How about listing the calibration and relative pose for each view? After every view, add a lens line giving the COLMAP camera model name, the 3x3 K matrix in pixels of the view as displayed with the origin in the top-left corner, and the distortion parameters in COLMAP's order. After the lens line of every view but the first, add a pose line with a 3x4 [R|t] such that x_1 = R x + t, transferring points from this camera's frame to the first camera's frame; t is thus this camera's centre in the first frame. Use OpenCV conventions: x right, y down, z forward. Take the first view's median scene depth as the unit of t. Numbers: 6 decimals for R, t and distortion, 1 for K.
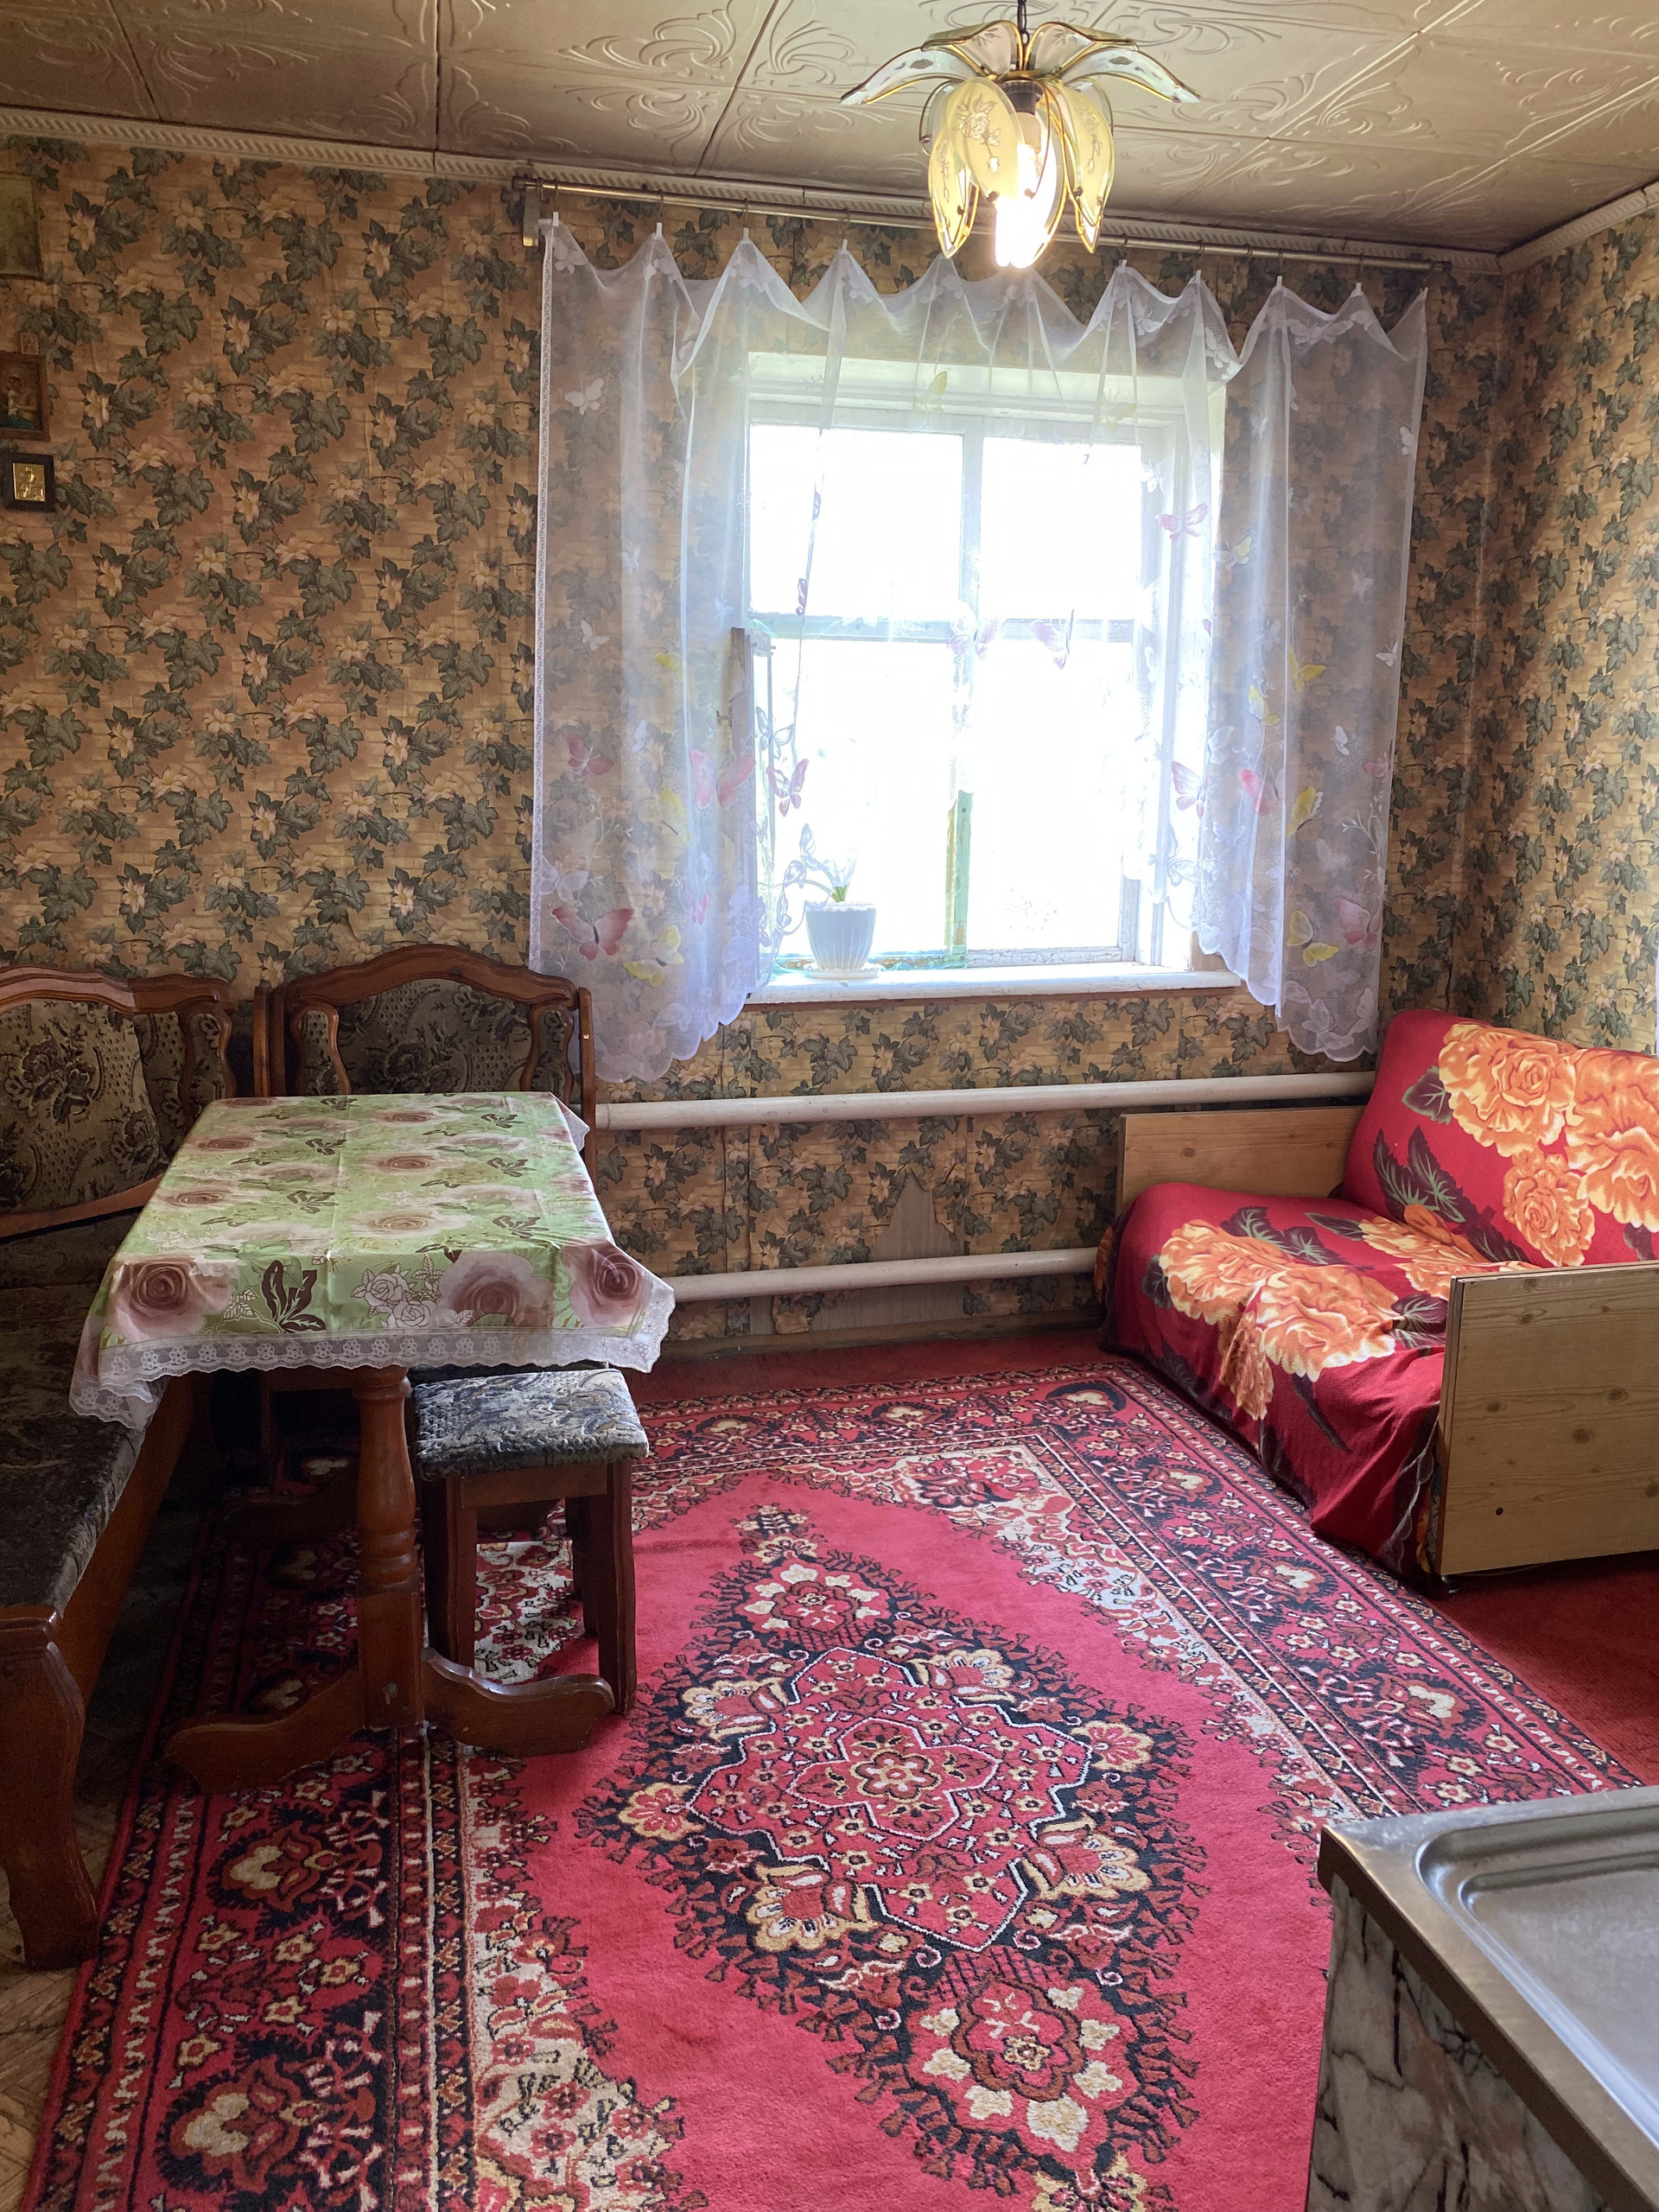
lens RADIAL K [[1656.9, 0, 829.5], [0, 1656.9, 1106.0], [0, 0, 1]] dist [-0.001874, -0.002299]
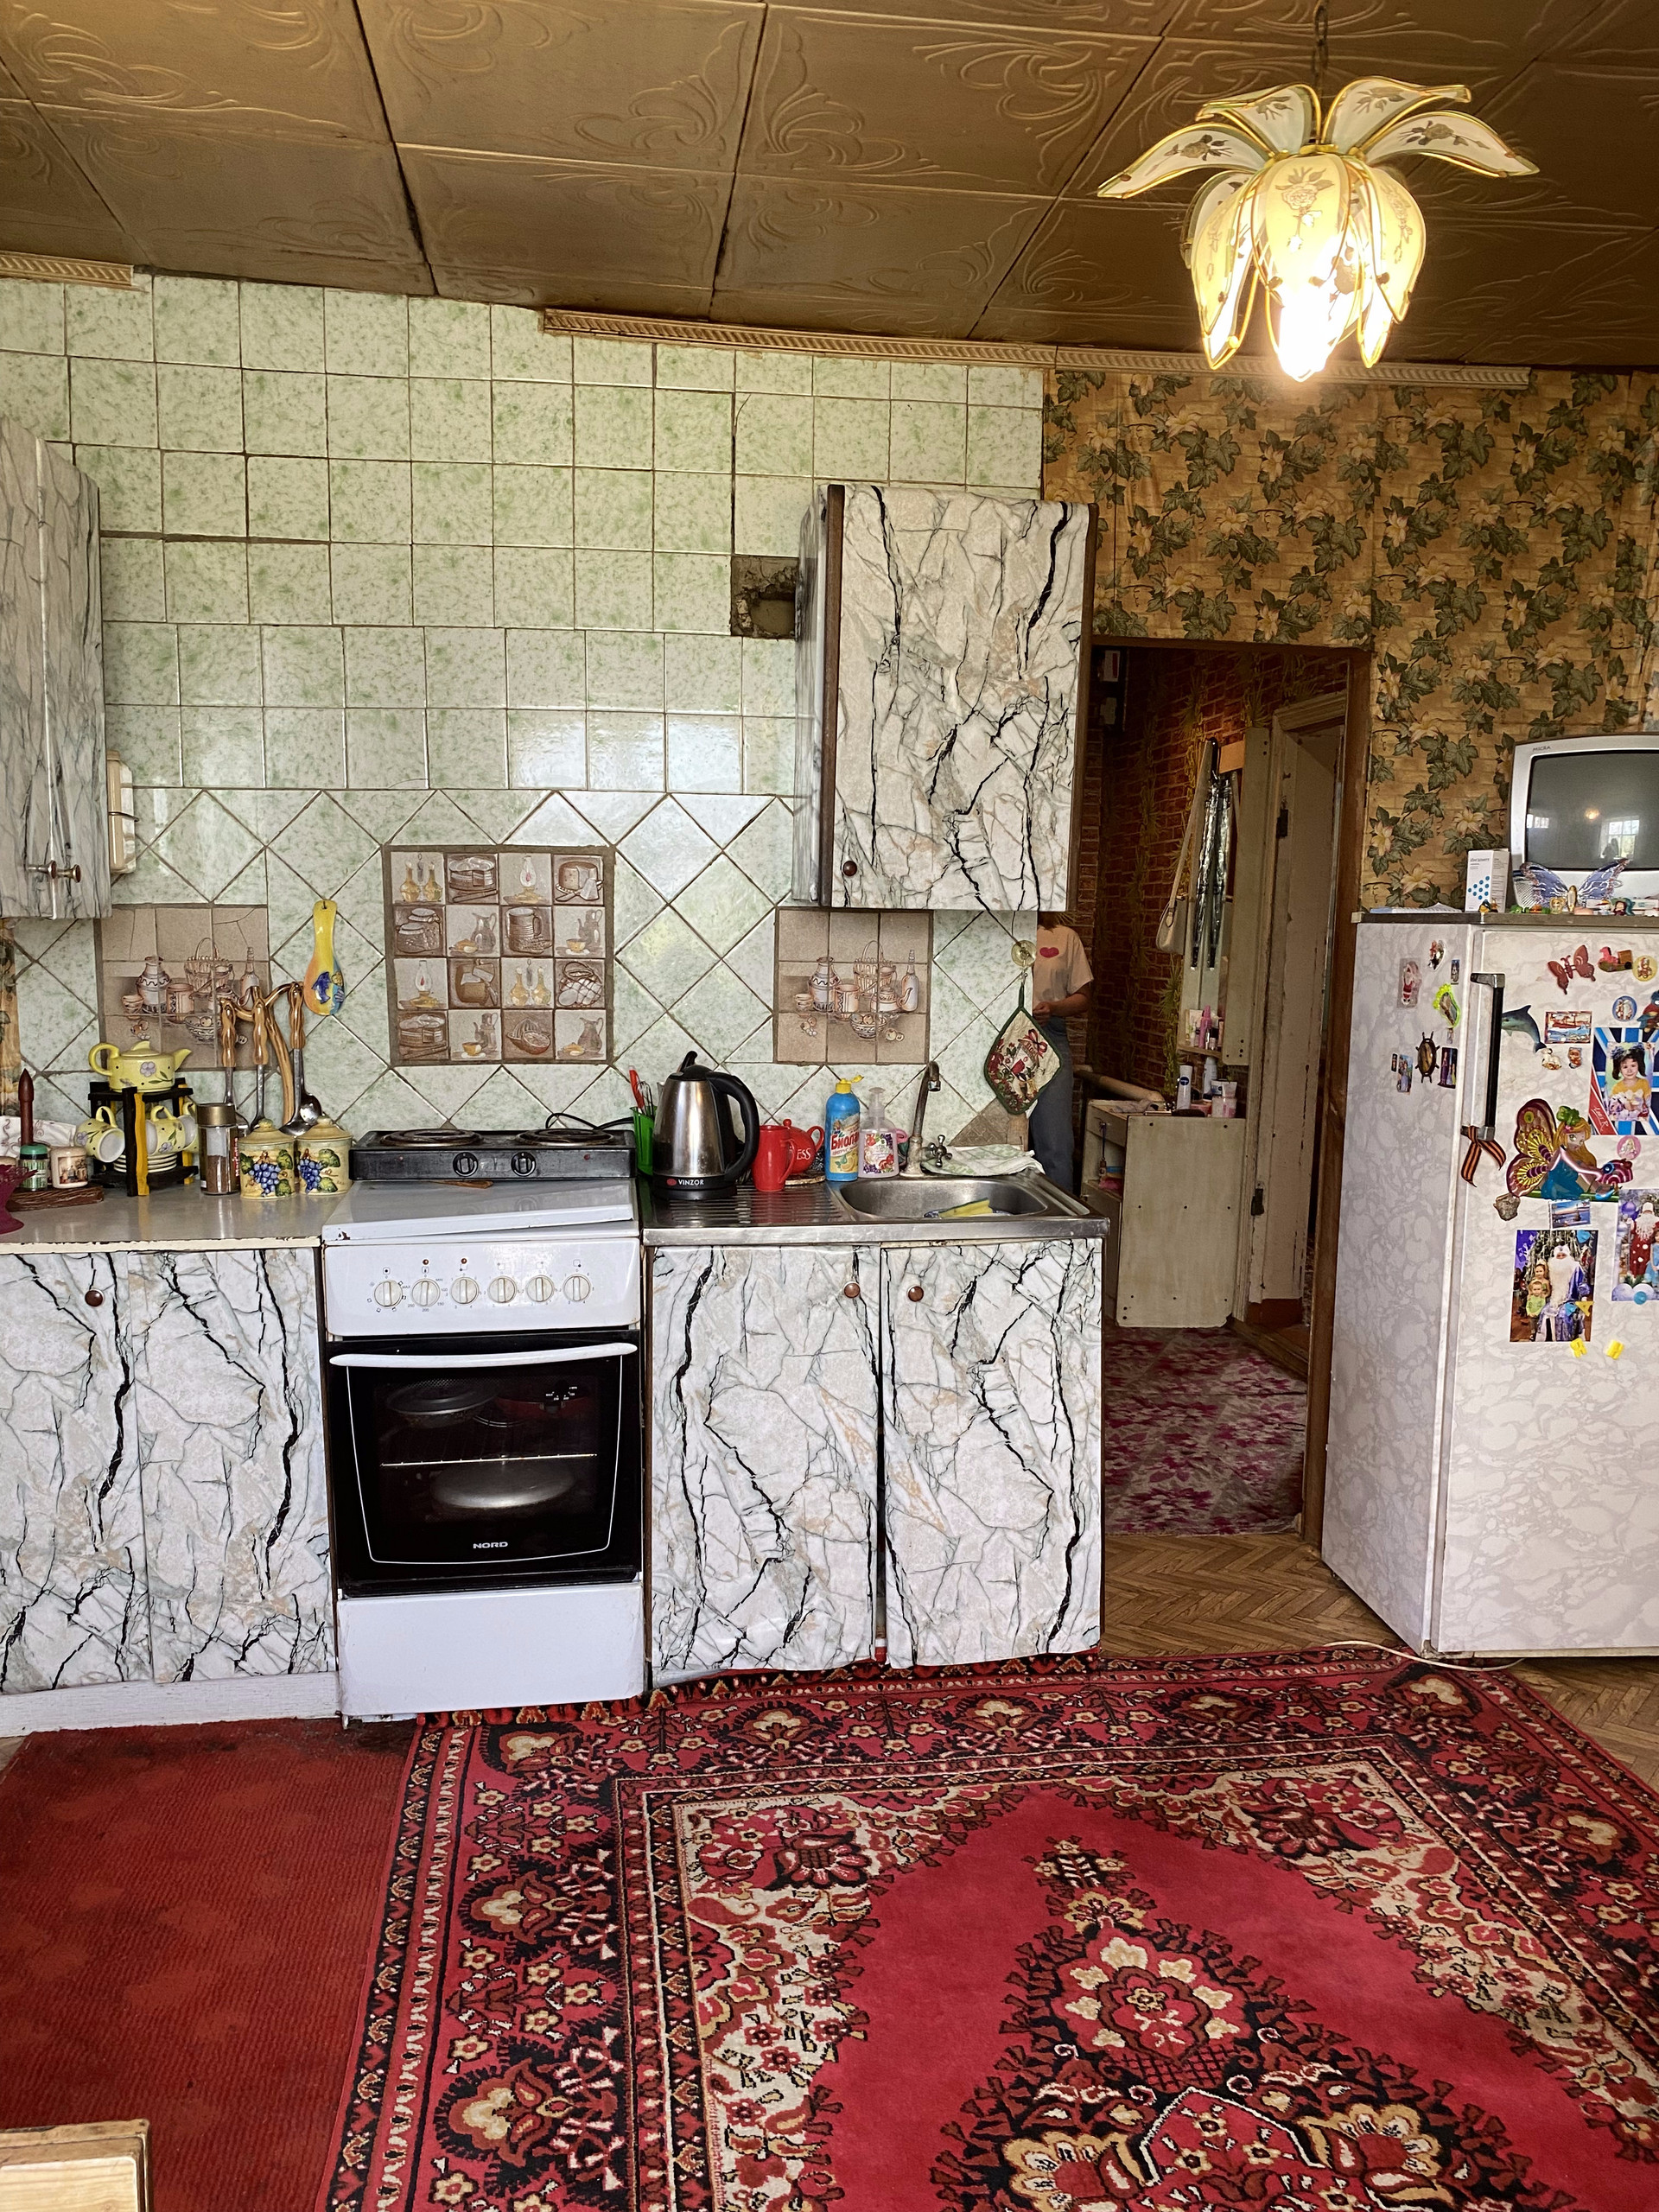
lens RADIAL K [[1656.9, 0, 829.5], [0, 1656.9, 1106.0], [0, 0, 1]] dist [-0.001874, -0.002299]
pose [[-0.995541, -0.028109, 0.090049, 0.233871], [0.002318, 0.946997, 0.321235, -0.389876], [-0.094306, 0.320011, -0.942709, 1.764511]]
